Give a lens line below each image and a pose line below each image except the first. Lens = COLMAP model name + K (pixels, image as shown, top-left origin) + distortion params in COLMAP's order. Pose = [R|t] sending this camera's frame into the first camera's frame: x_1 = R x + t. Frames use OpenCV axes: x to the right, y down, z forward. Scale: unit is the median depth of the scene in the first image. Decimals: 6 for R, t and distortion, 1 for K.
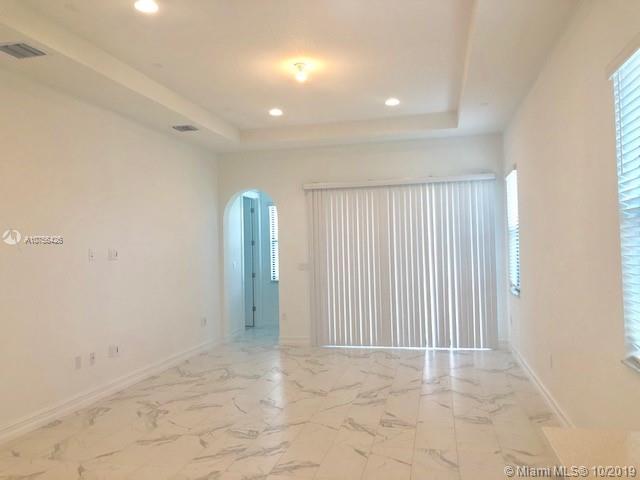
lens RADIAL K [[532.1, 0, 320.0], [0, 532.1, 240.0], [0, 0, 1]] dist [0.004717, 0.002005]
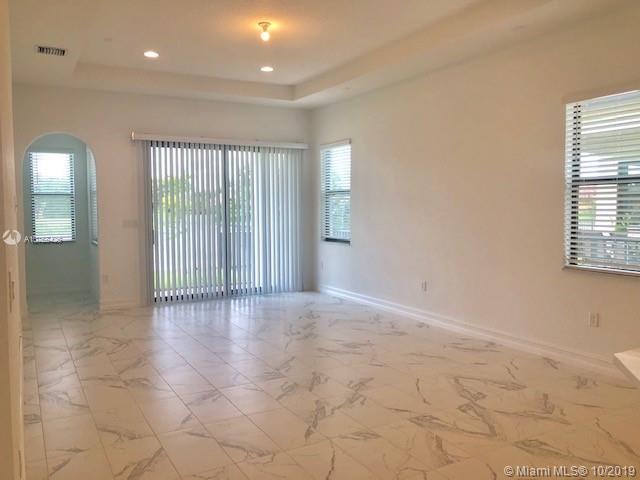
lens RADIAL K [[532.1, 0, 320.0], [0, 532.1, 240.0], [0, 0, 1]] dist [0.004717, 0.002005]
pose [[0.737280, -0.022601, 0.675209, -0.532020], [-0.024500, 0.997888, 0.060153, 0.018851], [-0.675143, -0.060892, 0.735169, 0.113719]]
